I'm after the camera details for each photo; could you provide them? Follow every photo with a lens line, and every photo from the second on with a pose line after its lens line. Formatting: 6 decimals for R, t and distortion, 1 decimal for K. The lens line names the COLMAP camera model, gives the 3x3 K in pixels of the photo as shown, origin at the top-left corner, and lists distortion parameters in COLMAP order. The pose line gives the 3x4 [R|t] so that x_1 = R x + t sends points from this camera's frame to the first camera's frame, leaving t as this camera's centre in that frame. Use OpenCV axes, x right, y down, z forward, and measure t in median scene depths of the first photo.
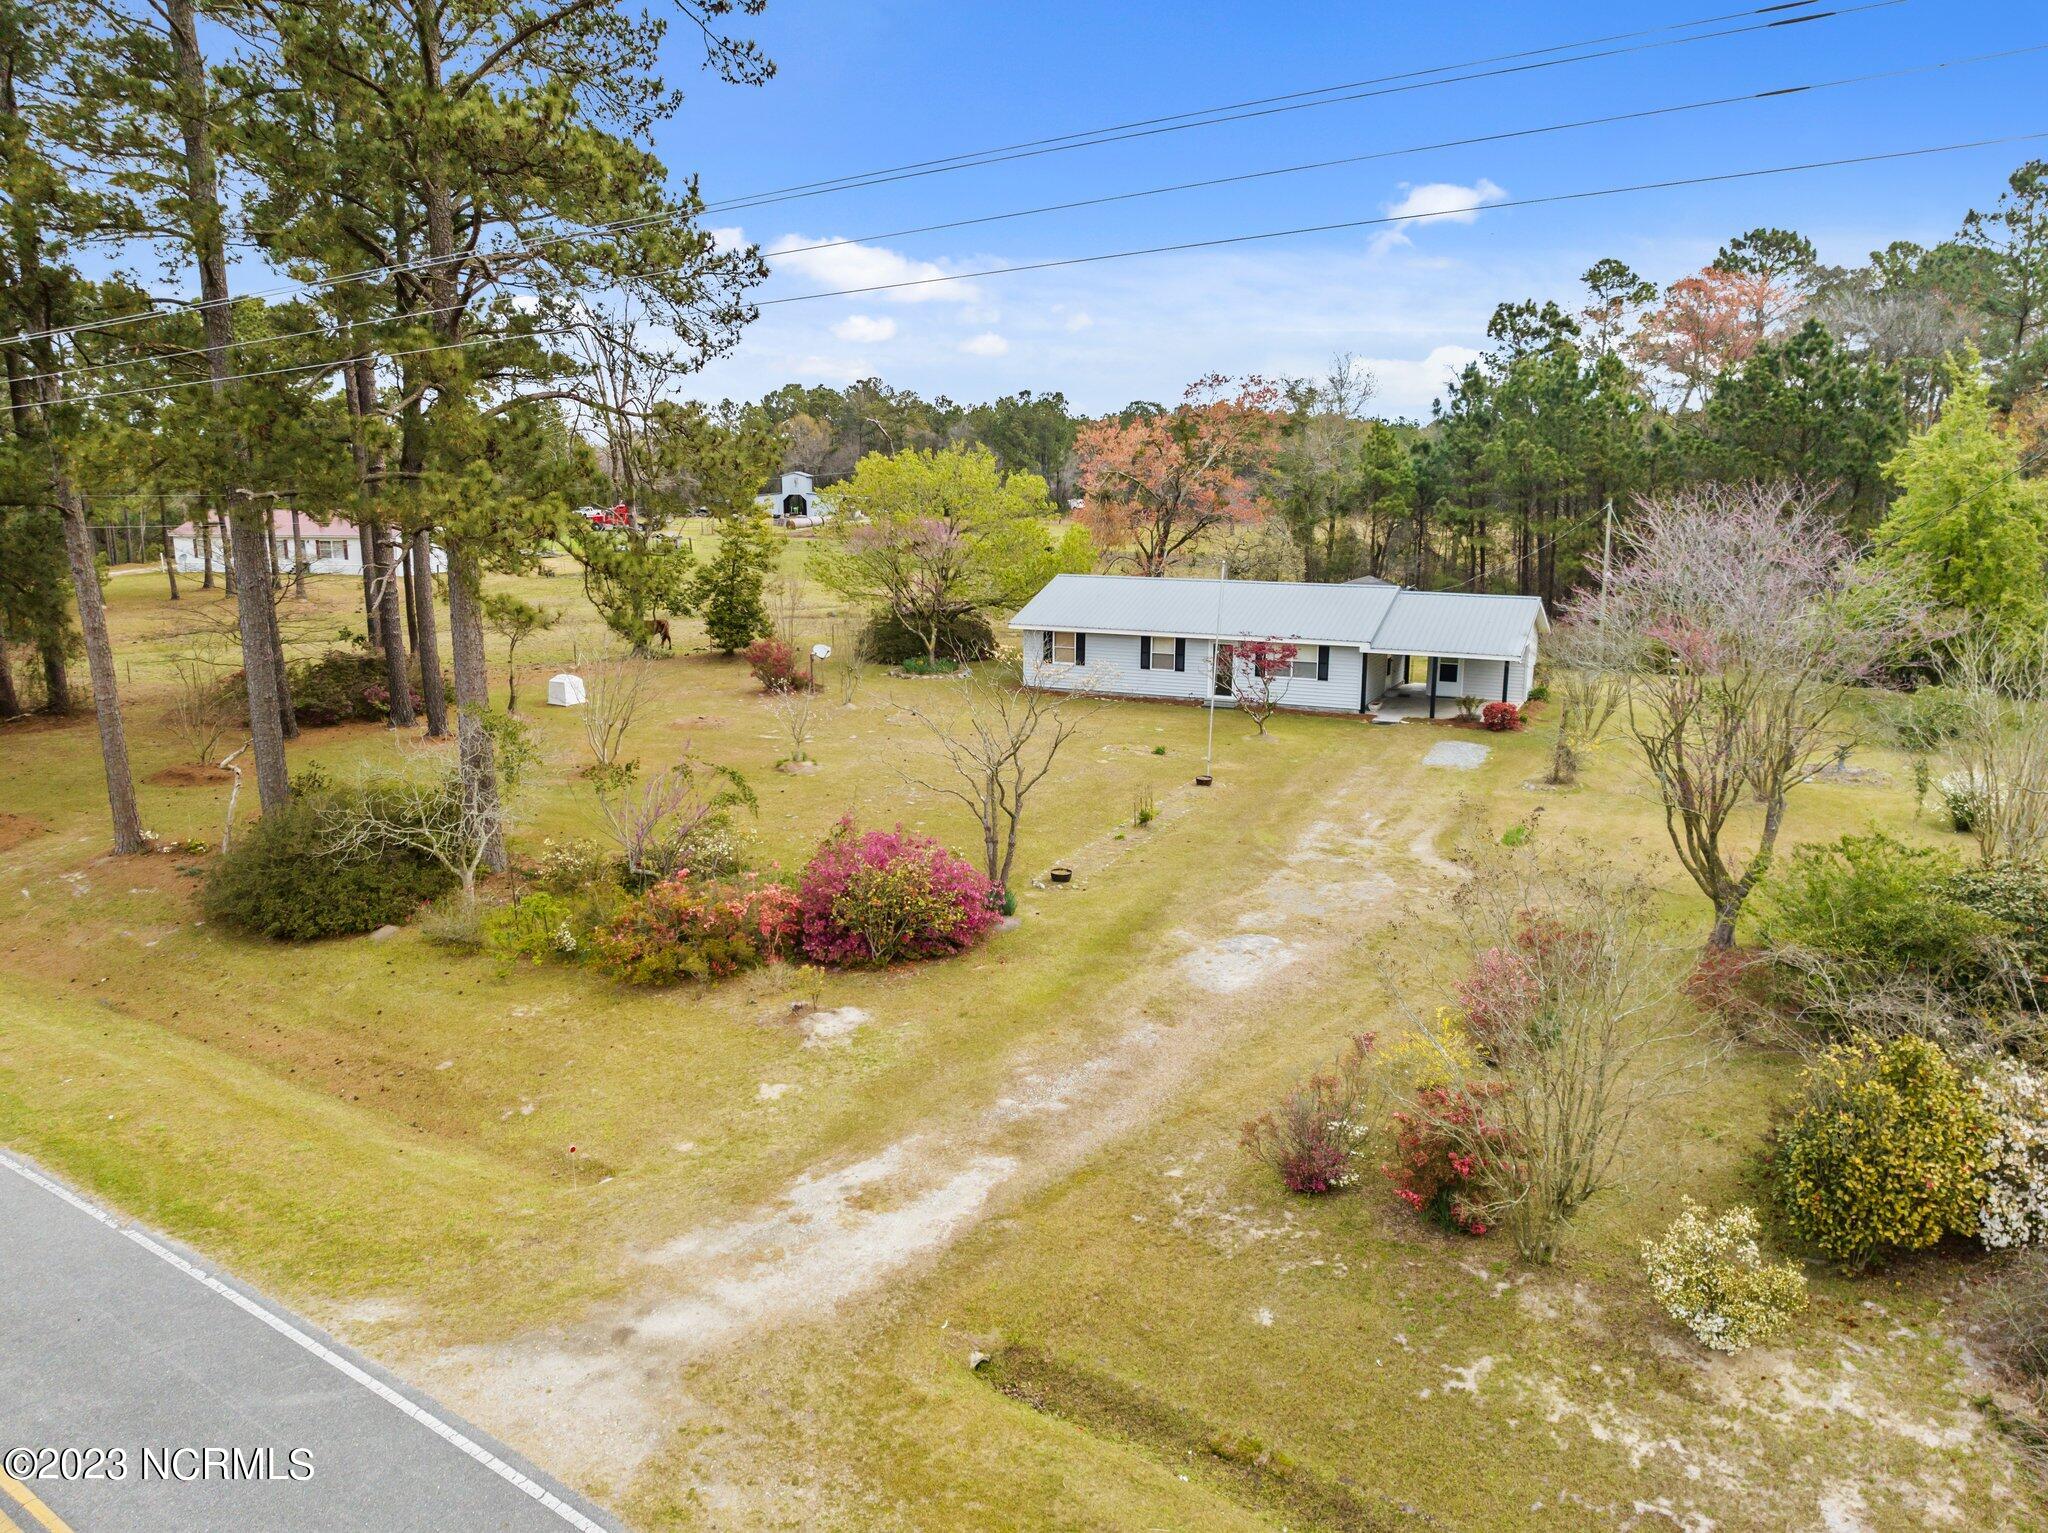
lens RADIAL K [[1446.6, 0, 1024.0], [0, 1446.6, 766.5], [0, 0, 1]] dist [-0.039399, 0.002955]
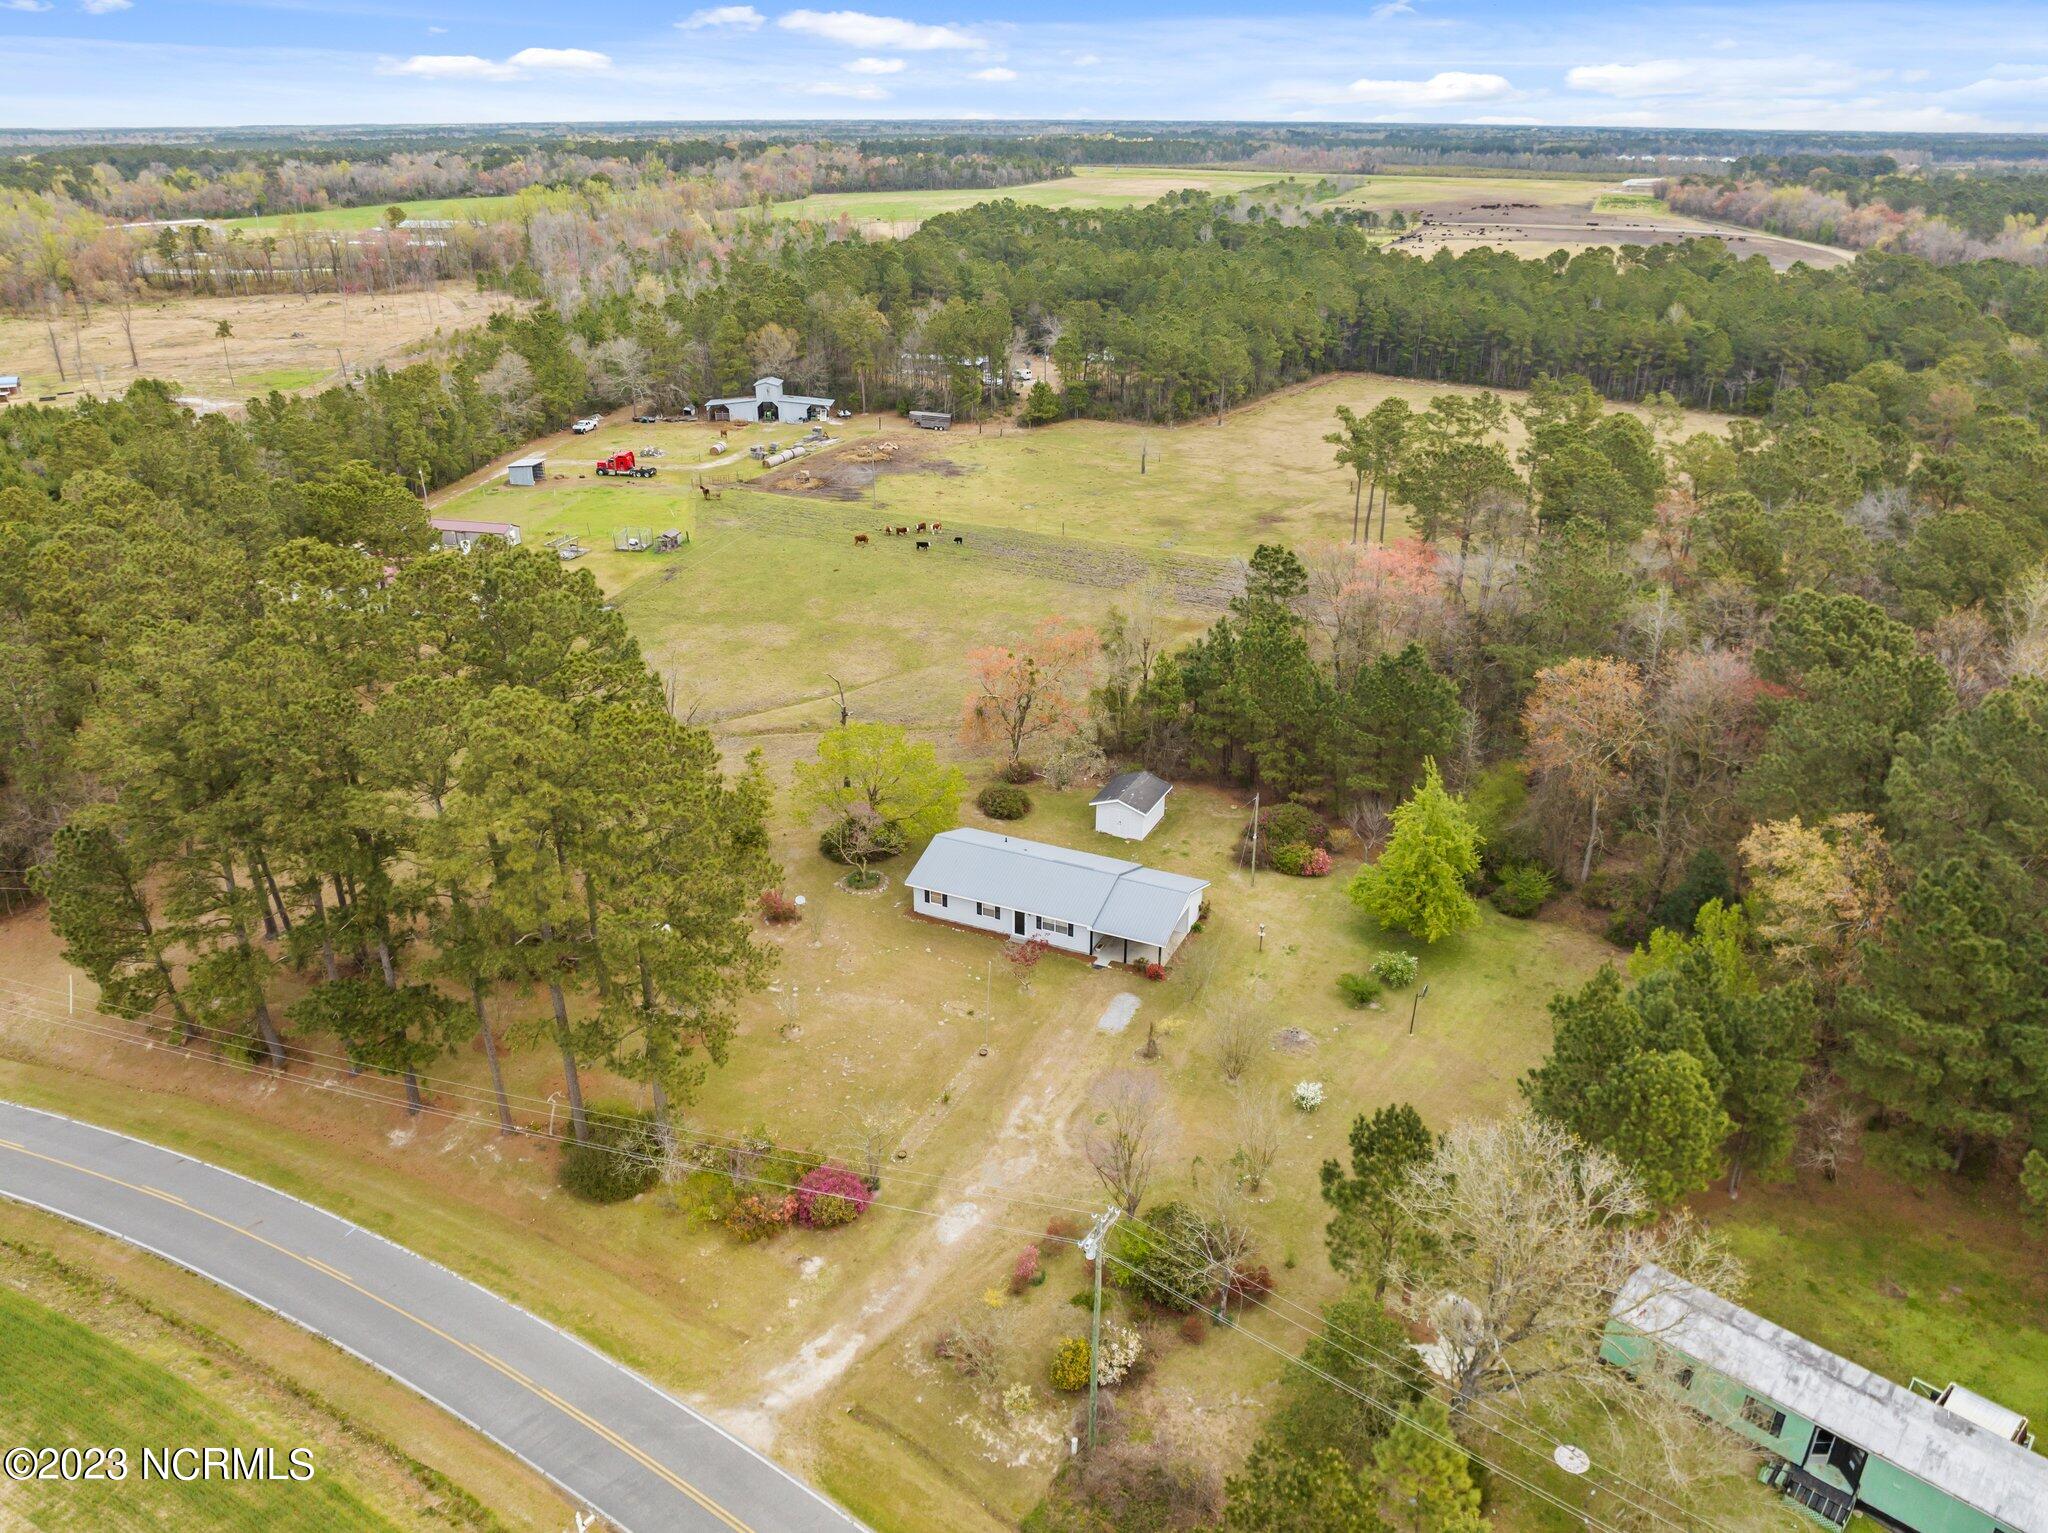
lens RADIAL K [[1468.2, 0, 1024.0], [0, 1468.2, 766.5], [0, 0, 1]] dist [-0.039652, 0.001167]
pose [[0.999933, -0.000237, 0.011580, 0.122961], [-0.002255, 0.976682, 0.214680, -0.665514], [-0.011360, -0.214692, 0.976616, -0.781375]]
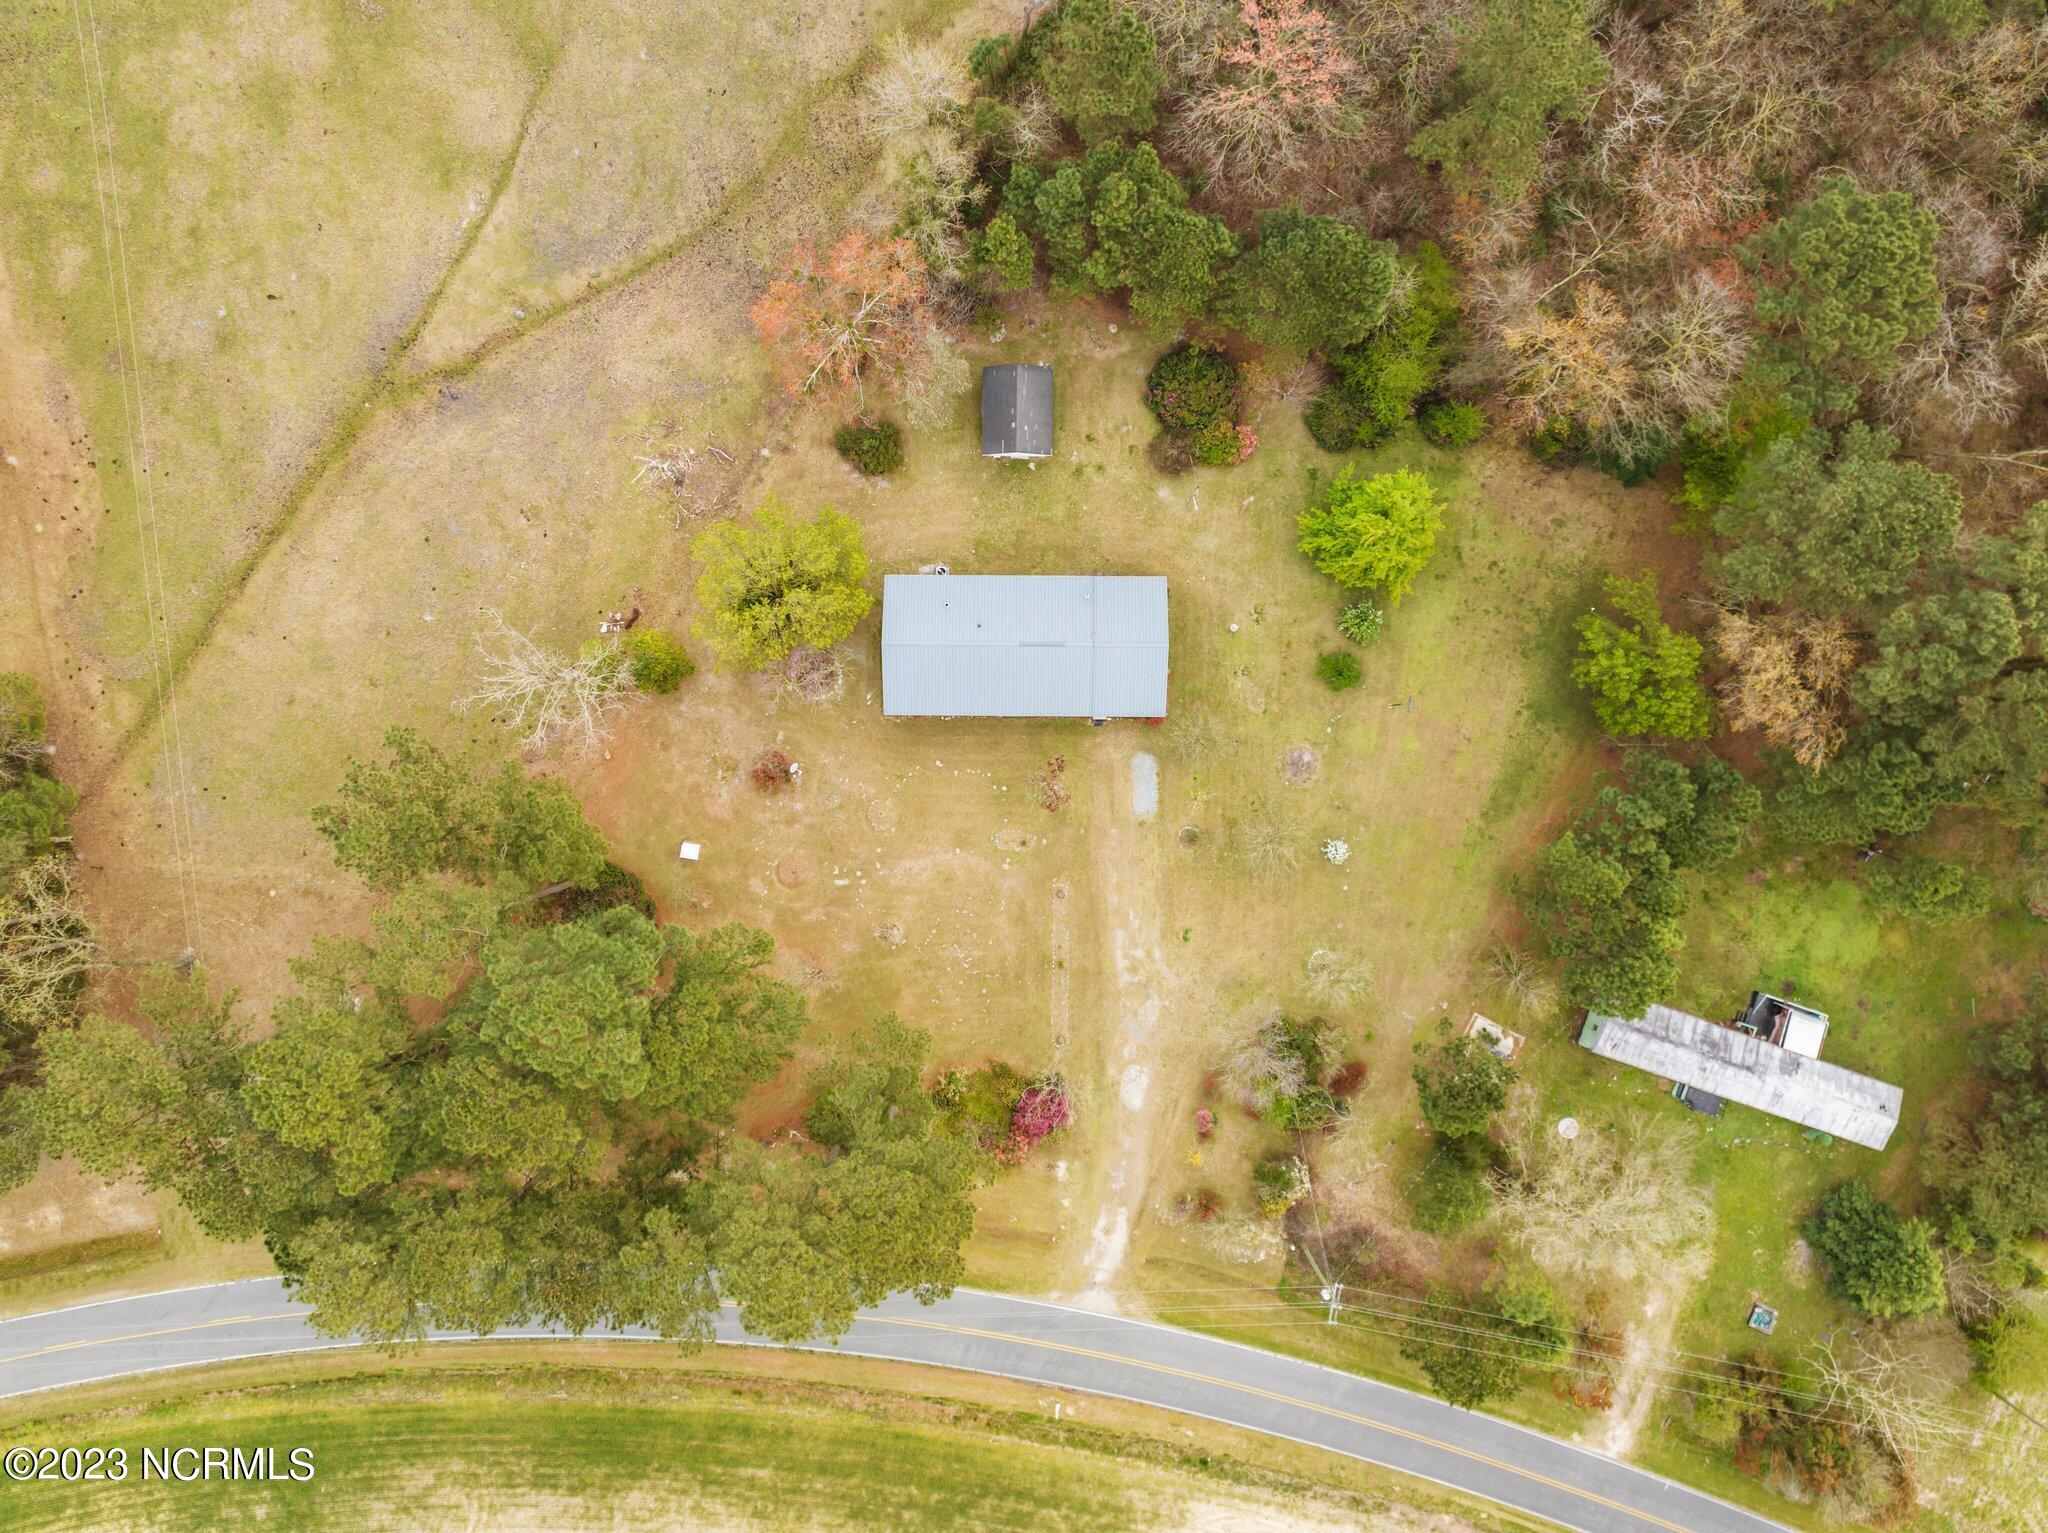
lens RADIAL K [[1418.8, 0, 1024.0], [0, 1418.8, 766.5], [0, 0, 1]] dist [-0.043306, -0.000785]
pose [[0.906661, -0.421810, -0.006551, 0.134868], [0.094293, 0.187493, 0.977730, -1.852813], [-0.411187, -0.887087, 0.209766, 0.547125]]
